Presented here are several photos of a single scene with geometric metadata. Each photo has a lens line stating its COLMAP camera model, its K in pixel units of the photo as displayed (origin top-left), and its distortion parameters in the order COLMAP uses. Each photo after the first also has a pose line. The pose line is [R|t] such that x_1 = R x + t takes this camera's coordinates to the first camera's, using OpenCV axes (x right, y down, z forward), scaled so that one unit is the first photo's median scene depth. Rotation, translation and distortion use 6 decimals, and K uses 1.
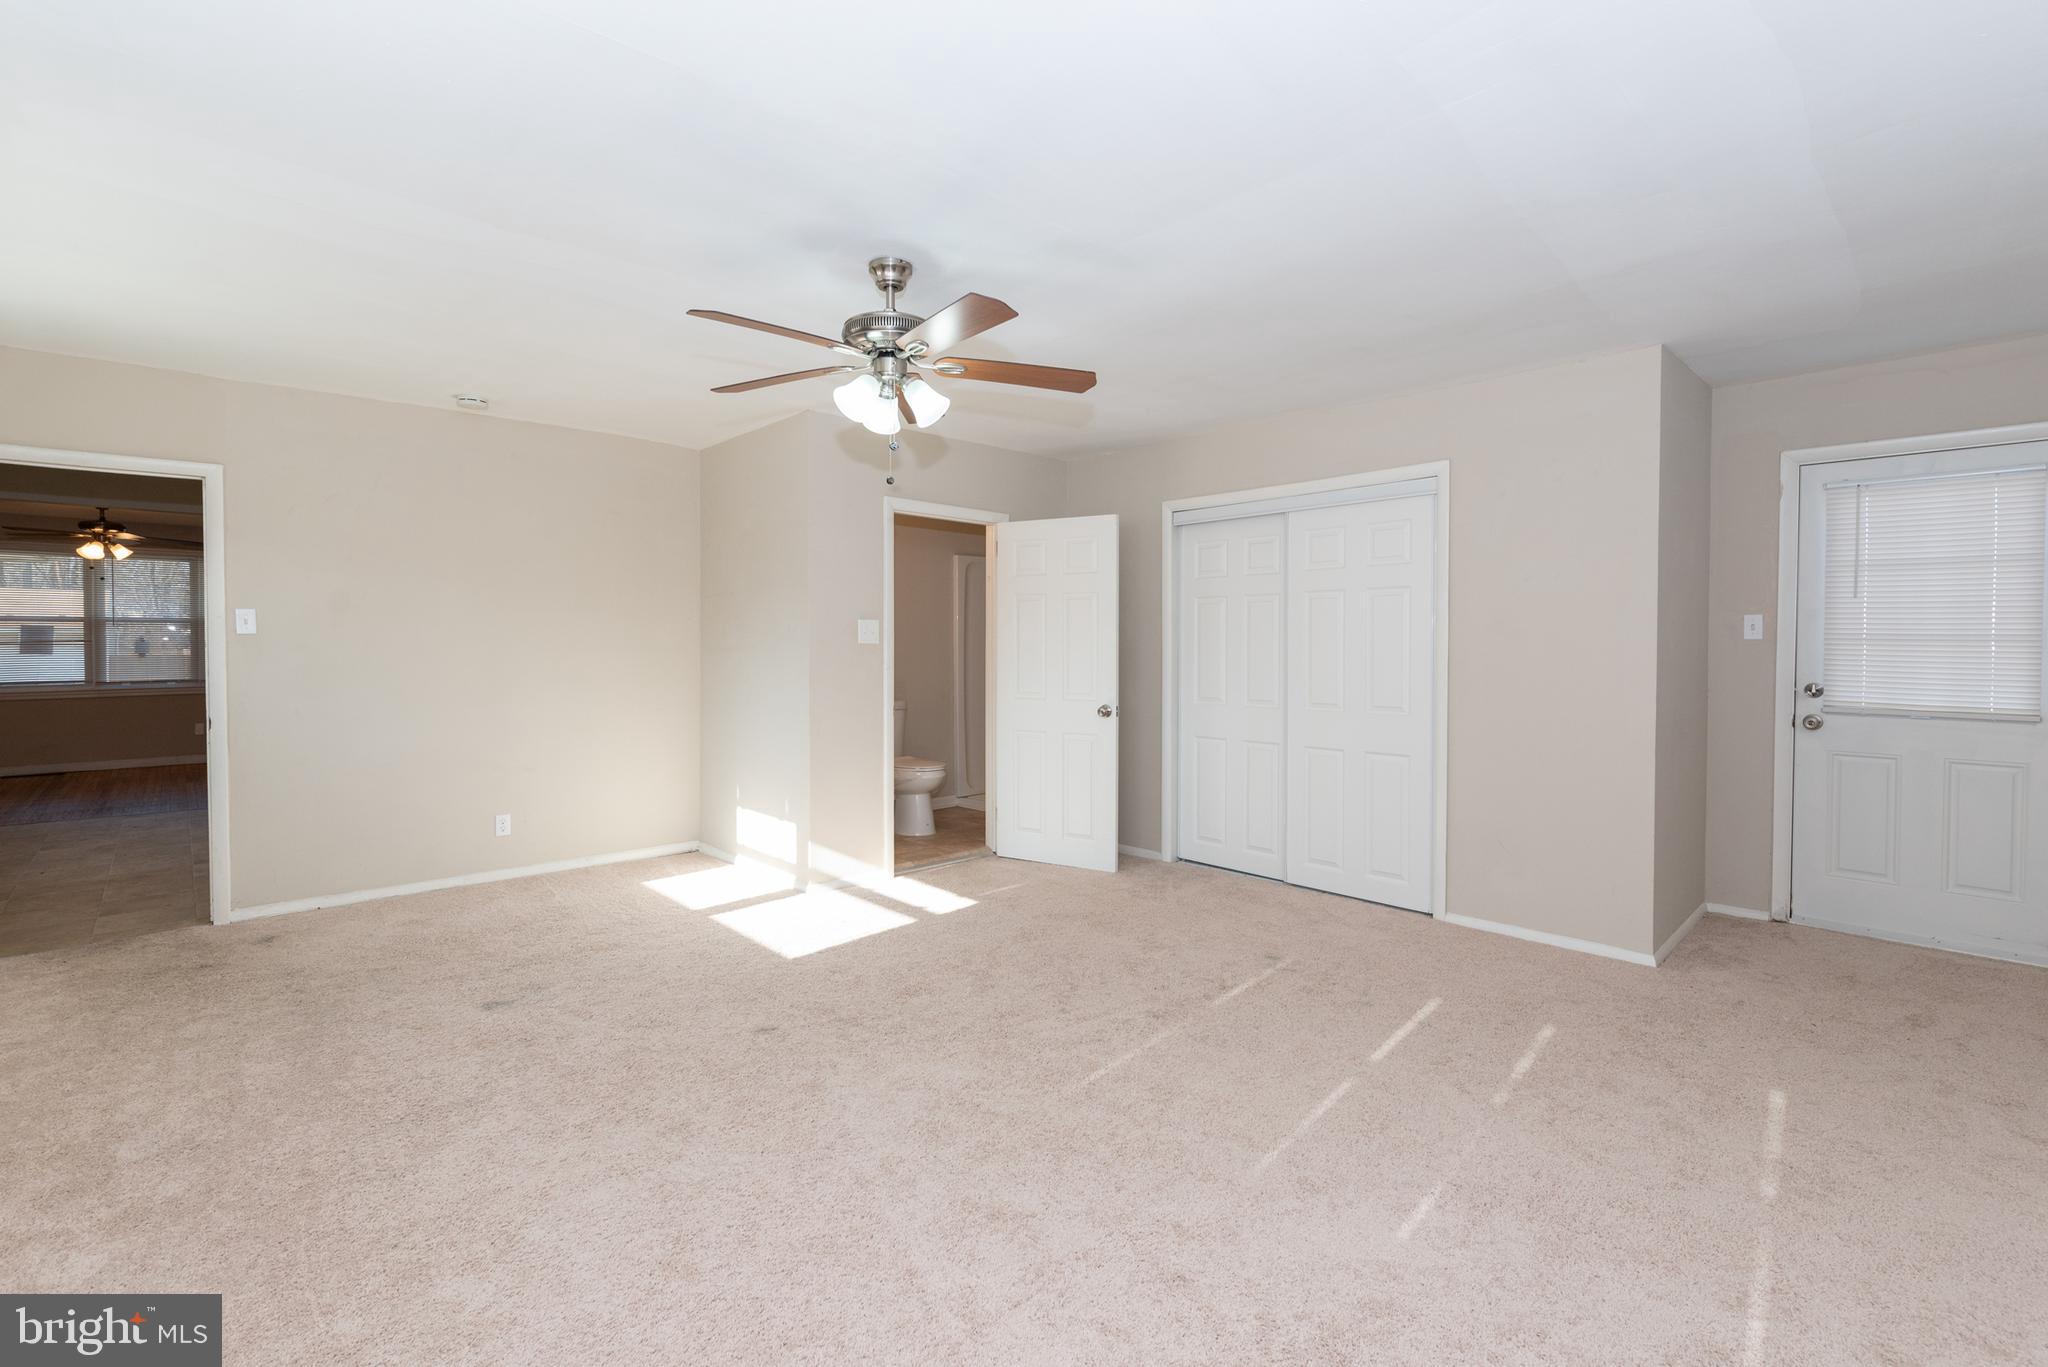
lens RADIAL K [[900.4, 0, 1023.6], [0, 900.4, 662.0], [0, 0, 1]] dist [-0.000845, -0.011245]
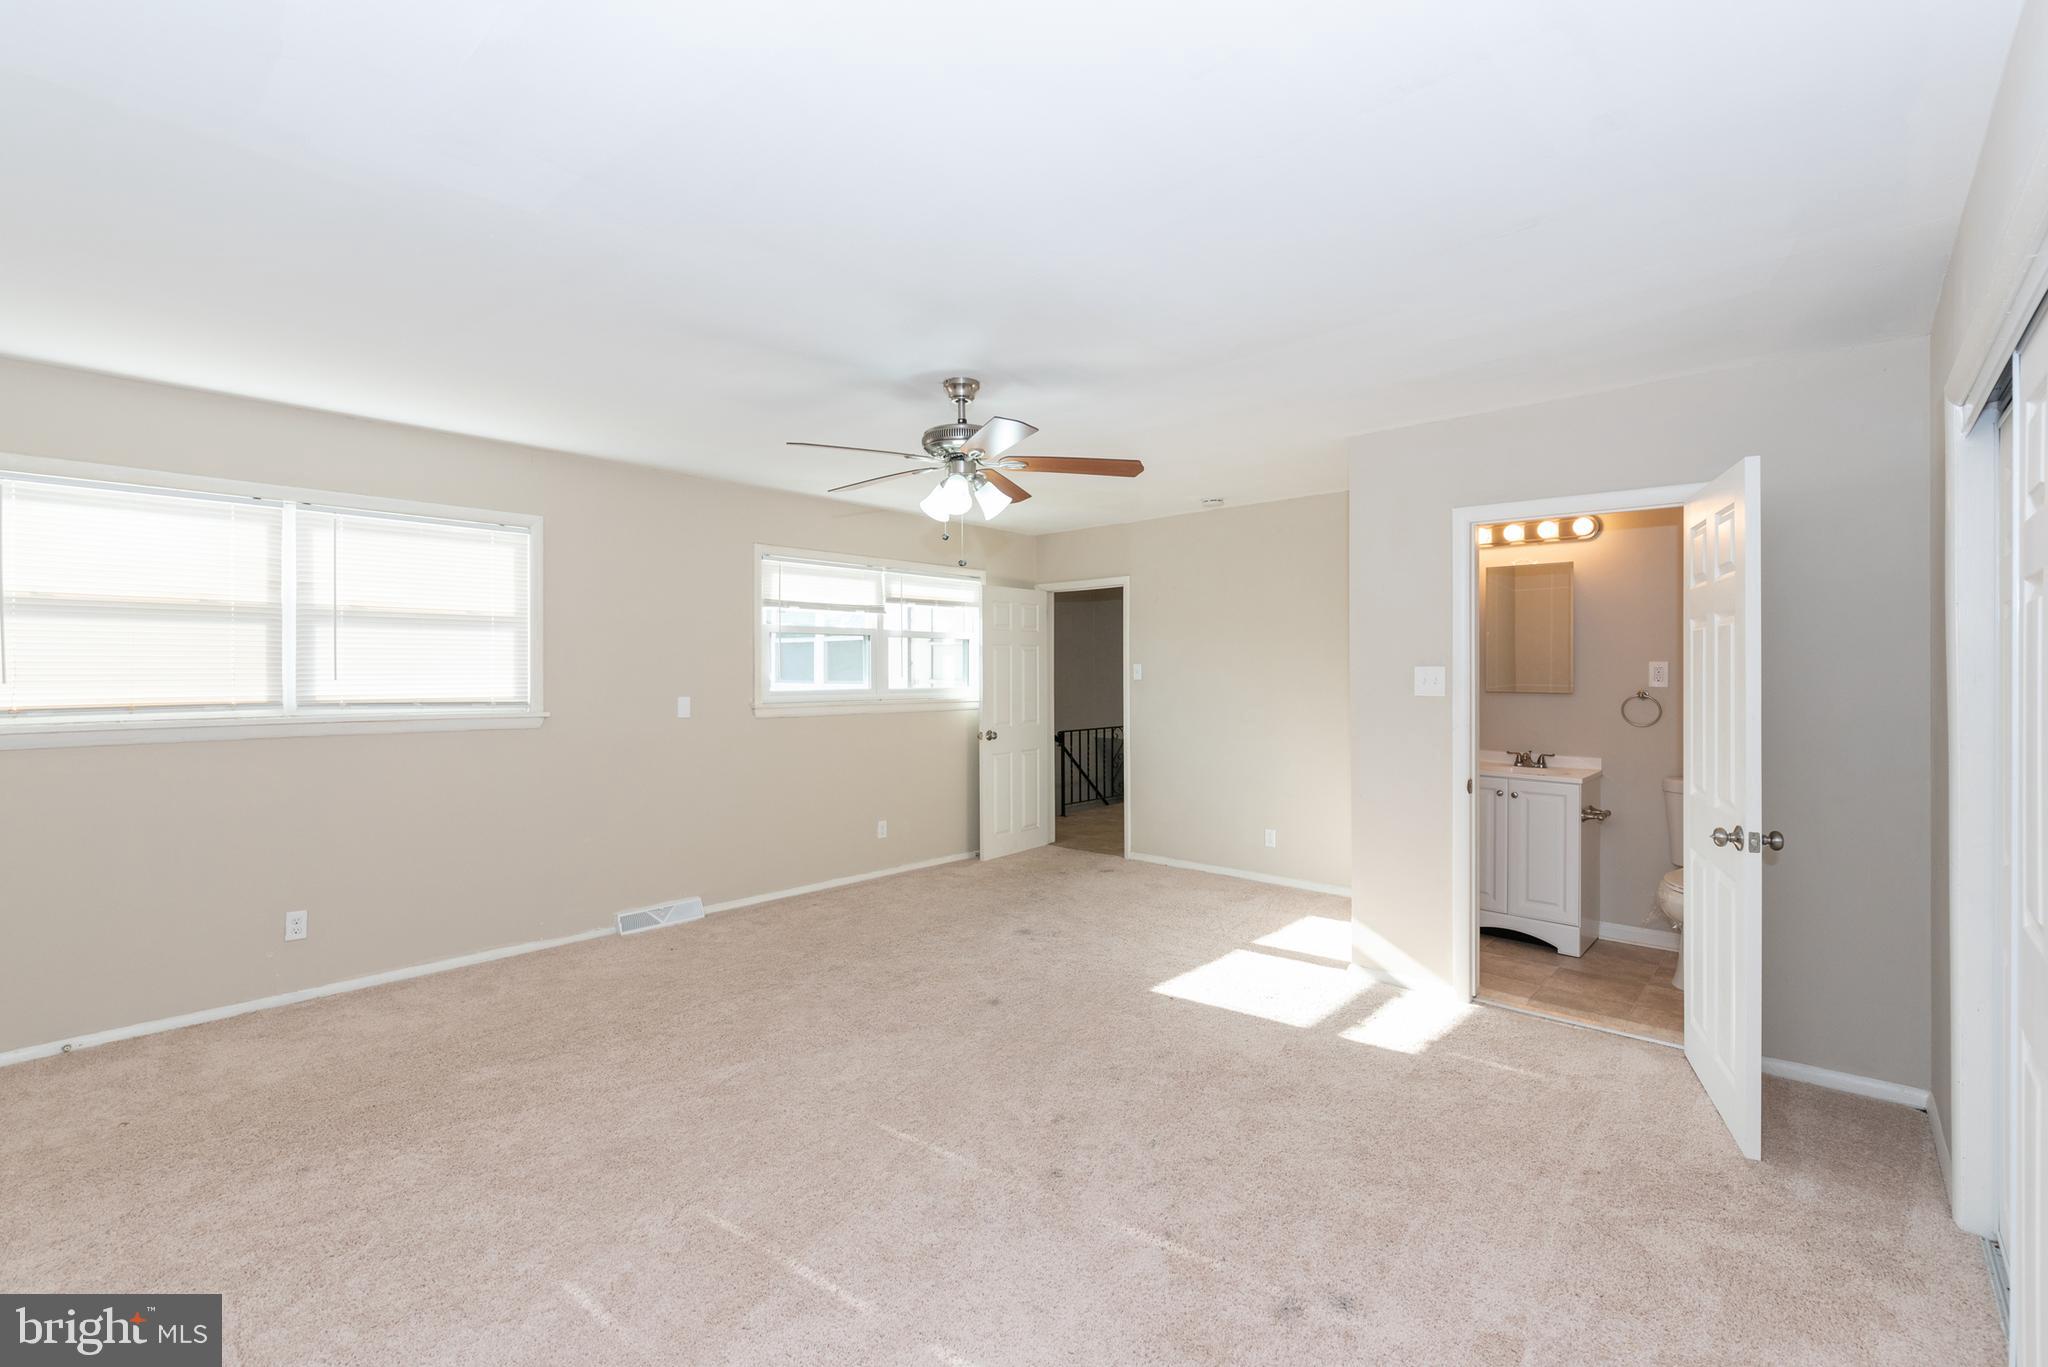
lens RADIAL K [[901.6, 0, 1017.7], [0, 901.6, 670.8], [0, 0, 1]] dist [-0.003218, -0.010036]
pose [[0.081269, 0.000036, -0.996692, 0.702762], [-0.018608, 0.999826, -0.001482, -0.040921], [0.996518, 0.018667, 0.081255, 0.658554]]
